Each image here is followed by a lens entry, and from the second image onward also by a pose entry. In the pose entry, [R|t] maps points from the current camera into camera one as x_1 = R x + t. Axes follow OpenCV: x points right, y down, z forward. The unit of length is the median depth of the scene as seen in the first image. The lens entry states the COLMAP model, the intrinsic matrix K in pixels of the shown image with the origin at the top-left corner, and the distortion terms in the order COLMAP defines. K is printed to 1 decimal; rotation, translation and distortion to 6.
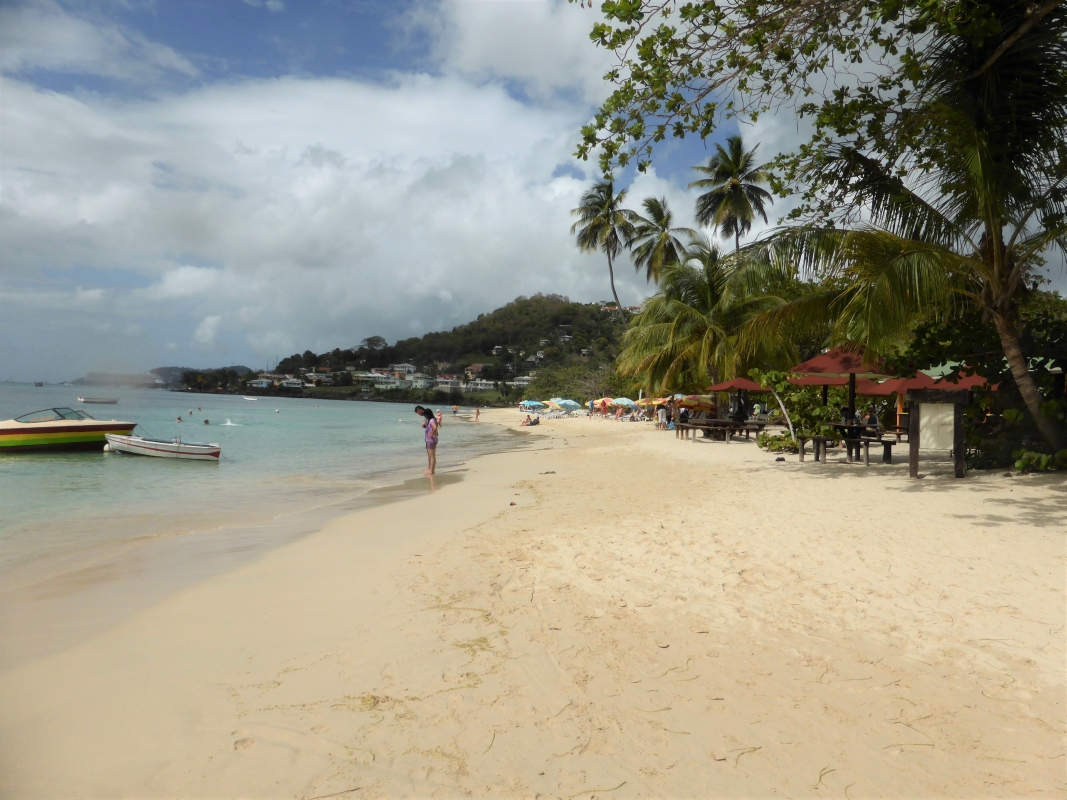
lens RADIAL K [[770.1, 0, 533.3], [0, 770.1, 400.3], [0, 0, 1]] dist [-0.000992, -0.004191]
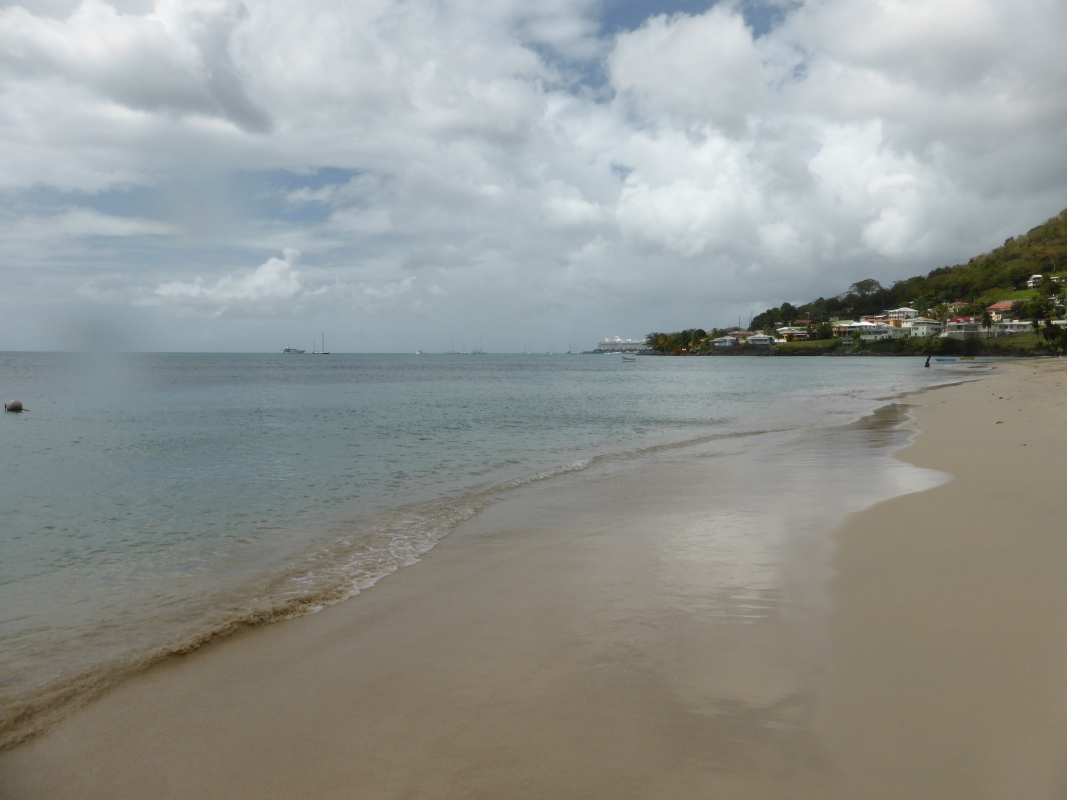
lens RADIAL K [[770.1, 0, 532.0], [0, 770.1, 401.3], [0, 0, 1]] dist [-0.000992, -0.004191]
pose [[0.810174, -0.012352, -0.586059, -0.006773], [0.045932, 0.998042, 0.042461, -0.000963], [0.584387, -0.061319, 0.809155, 0.102258]]
